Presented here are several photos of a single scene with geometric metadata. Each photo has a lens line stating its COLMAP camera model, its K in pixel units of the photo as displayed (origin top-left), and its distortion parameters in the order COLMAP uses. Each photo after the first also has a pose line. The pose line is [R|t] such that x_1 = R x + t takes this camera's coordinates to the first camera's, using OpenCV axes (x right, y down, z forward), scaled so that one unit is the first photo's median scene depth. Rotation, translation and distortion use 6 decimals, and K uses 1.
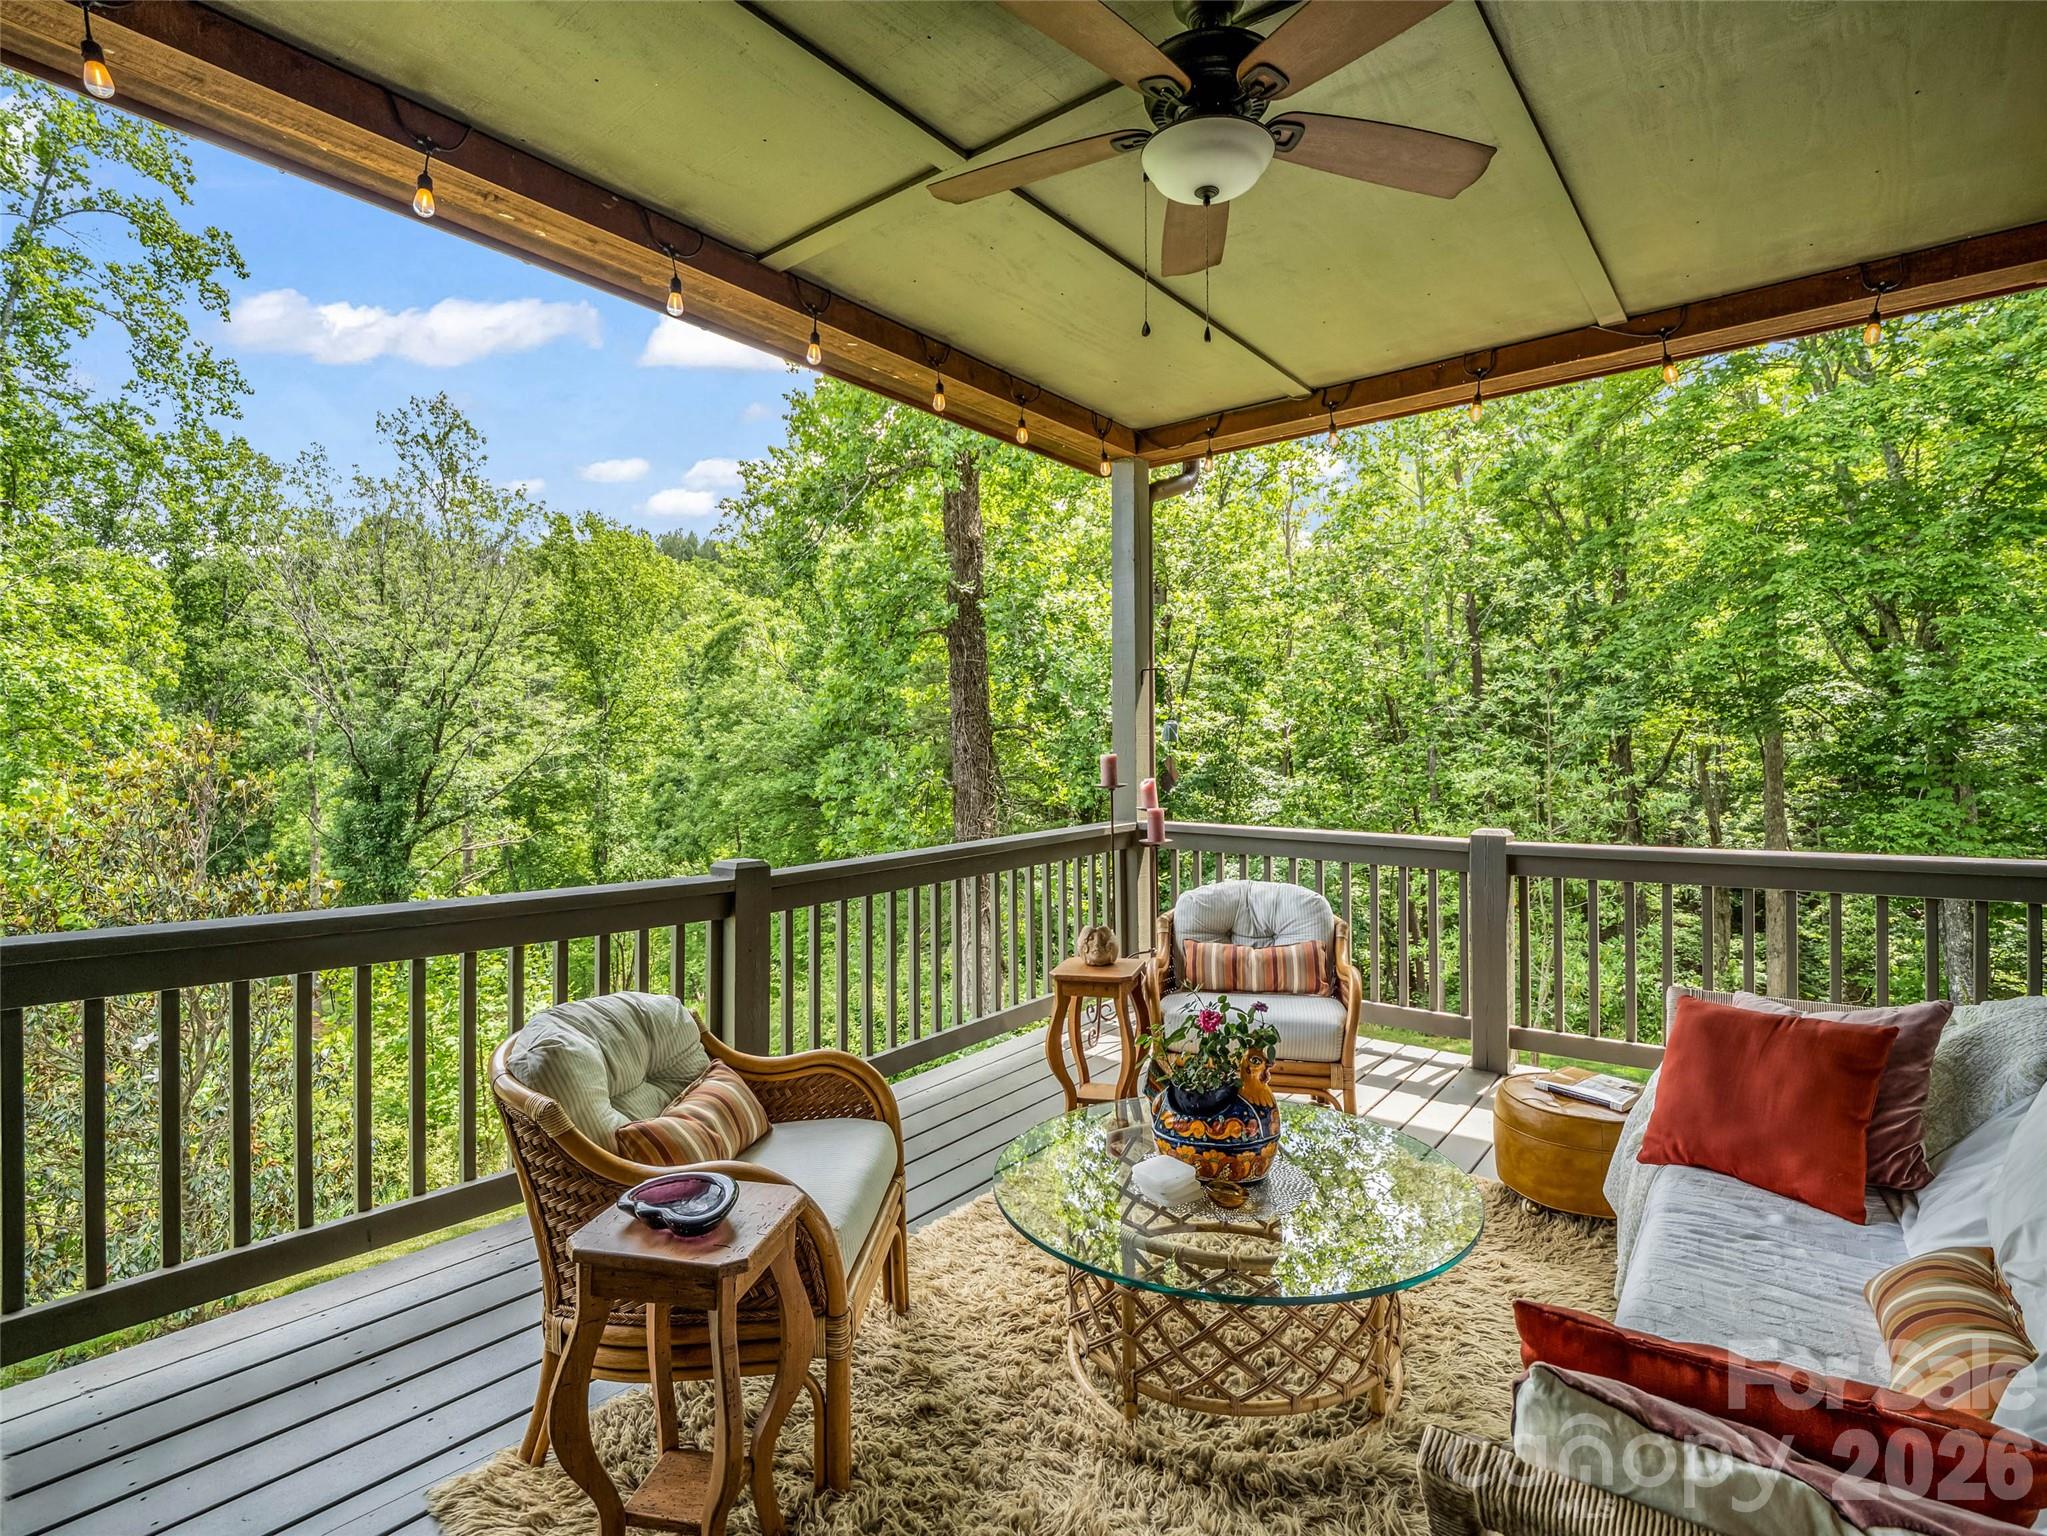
lens RADIAL K [[1003.3, 0, 1024.2], [0, 1003.3, 755.4], [0, 0, 1]] dist [-0.004051, 0.000047]
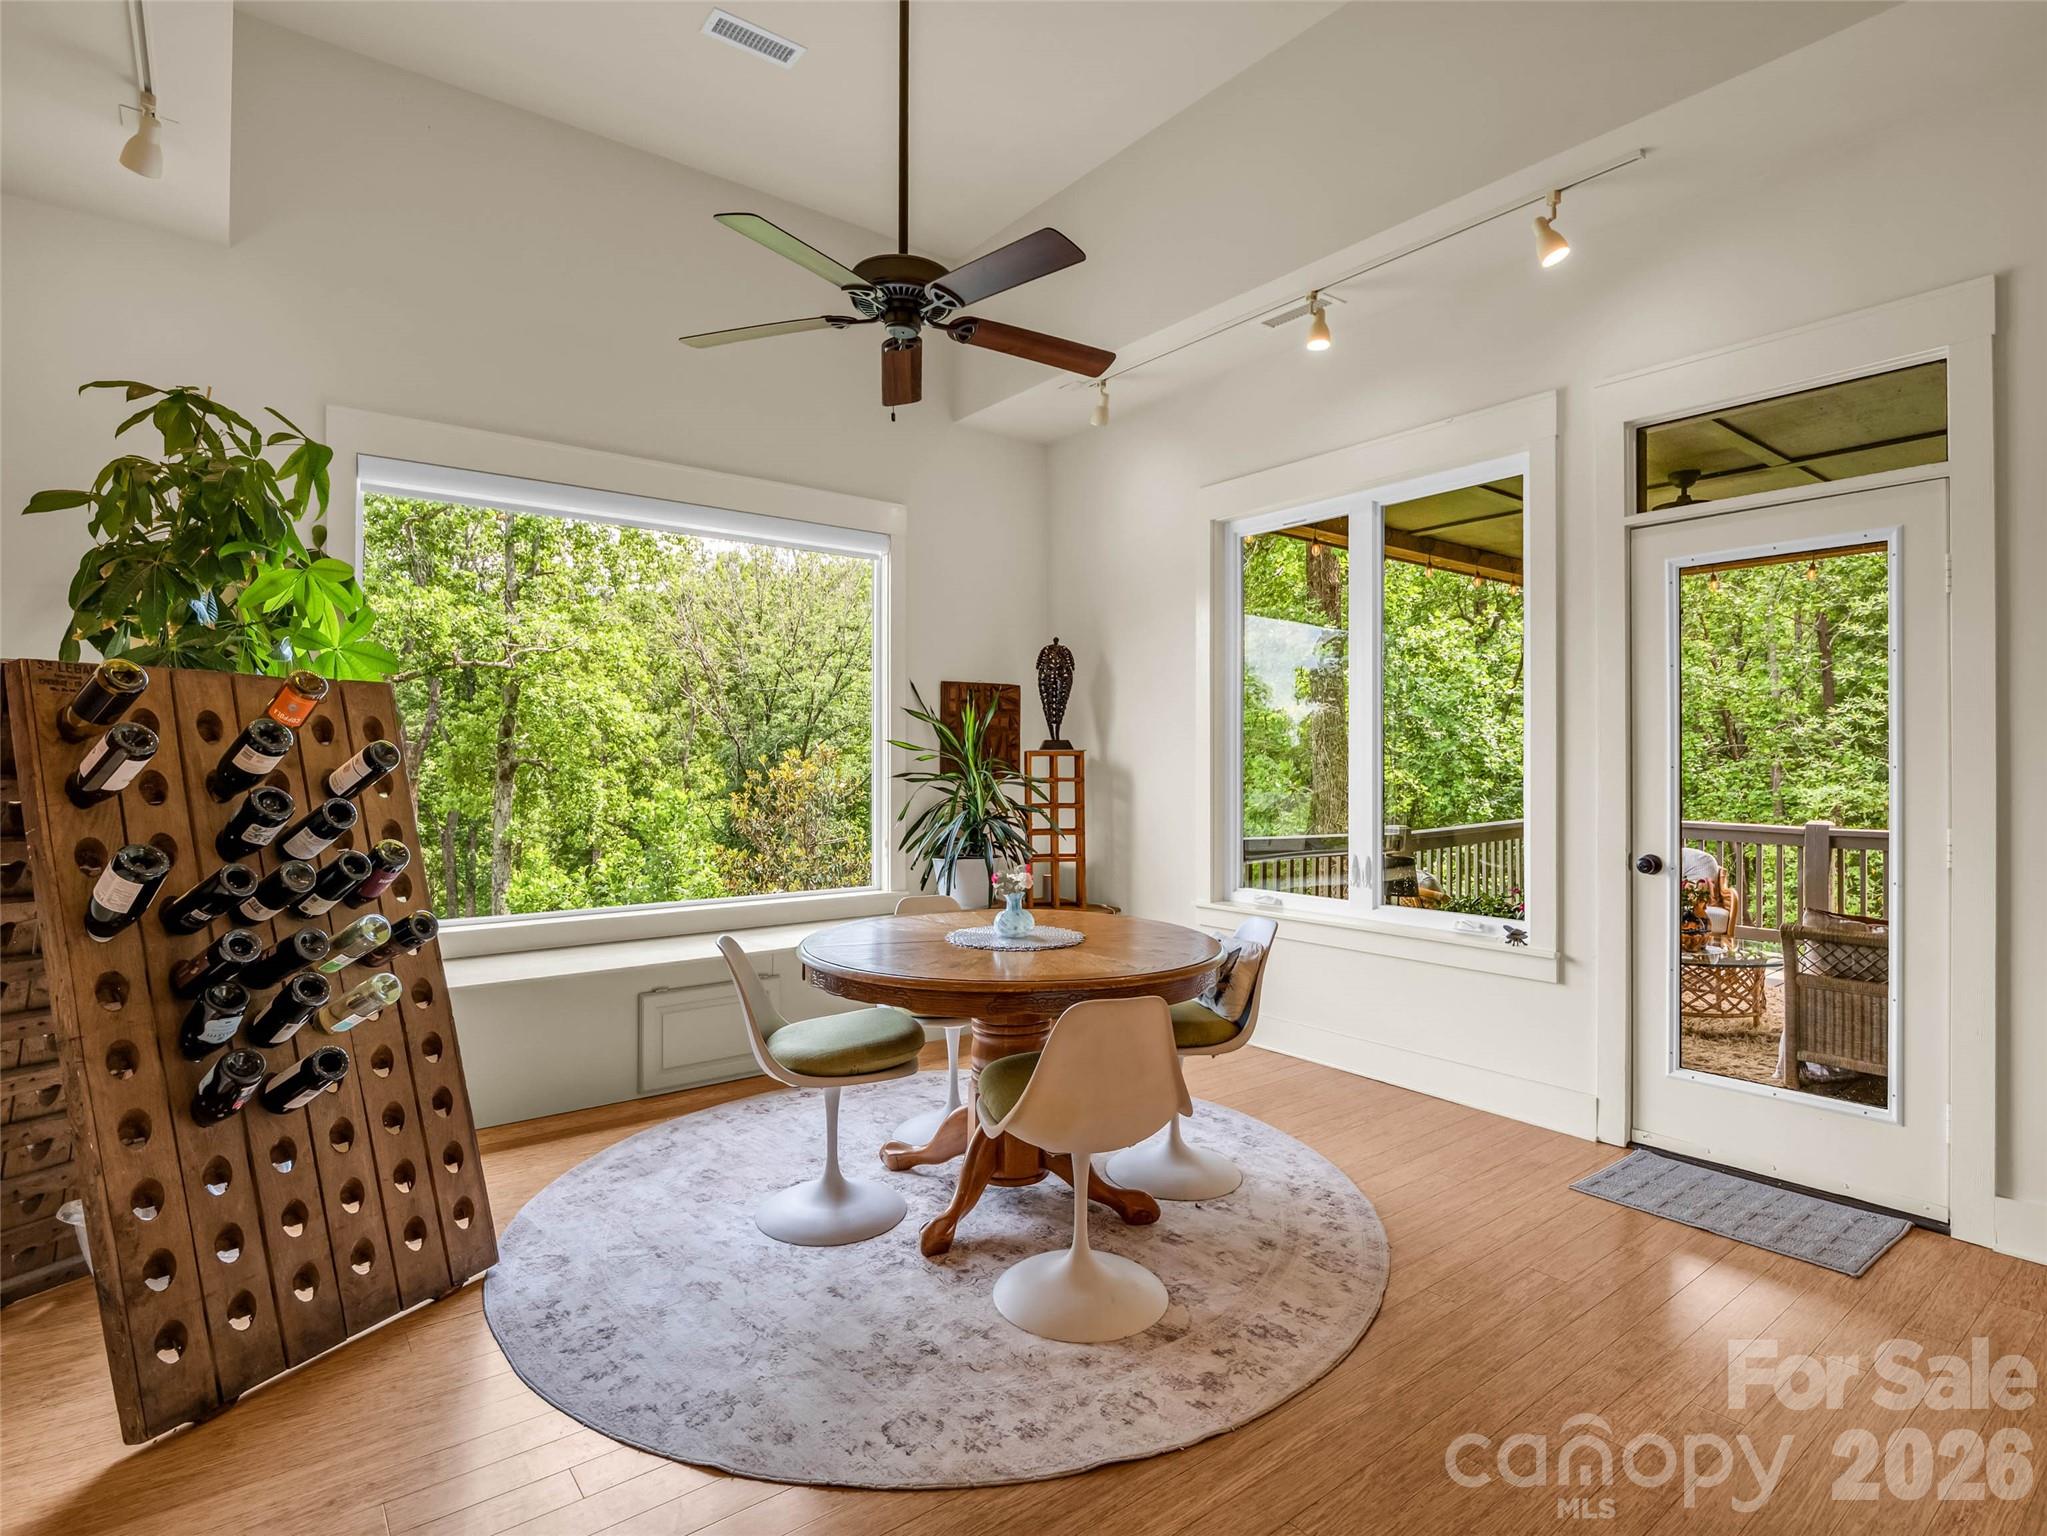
lens RADIAL K [[1015.4, 0, 1032.7], [0, 1015.4, 773.1], [0, 0, 1]] dist [-0.015994, -0.002429]
pose [[0.969178, 0.008057, -0.246230, -0.098989], [-0.006141, 0.999945, 0.008547, -0.003234], [0.246285, -0.006772, 0.969174, -0.237664]]
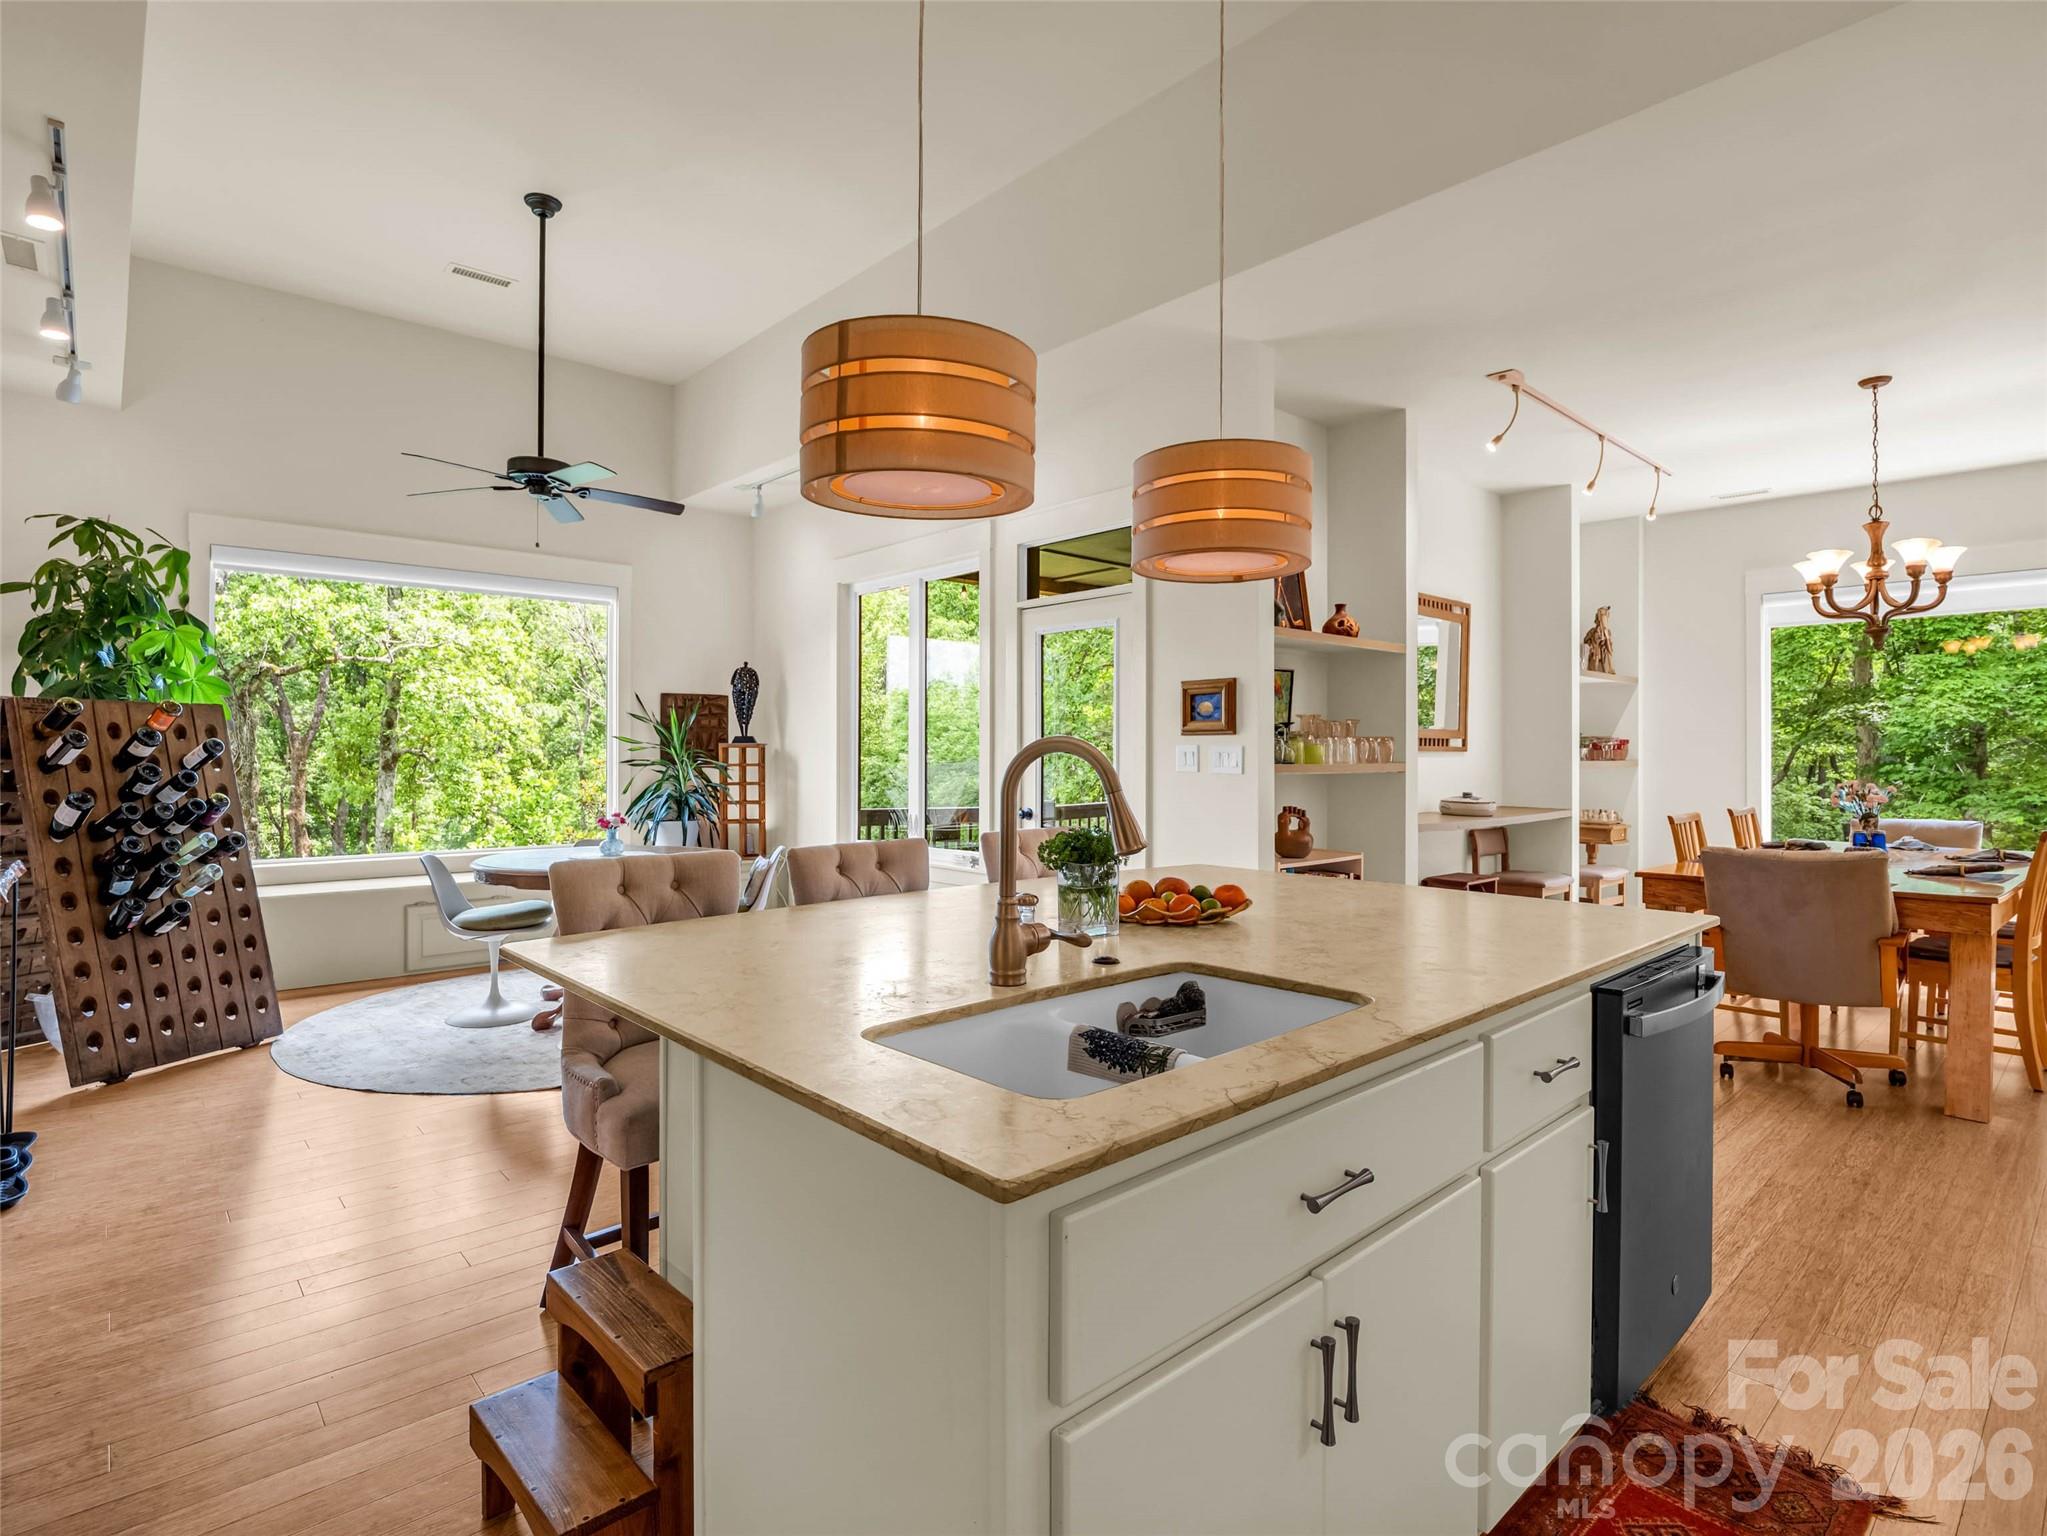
lens RADIAL K [[1015.4, 0, 1024.8], [0, 1015.4, 763.2], [0, 0, 1]] dist [-0.015994, -0.002429]
pose [[0.983775, 0.008266, -0.179218, 0.041086], [-0.007283, 0.999955, 0.006144, -0.002767], [0.179260, -0.004740, 0.983790, -0.348795]]
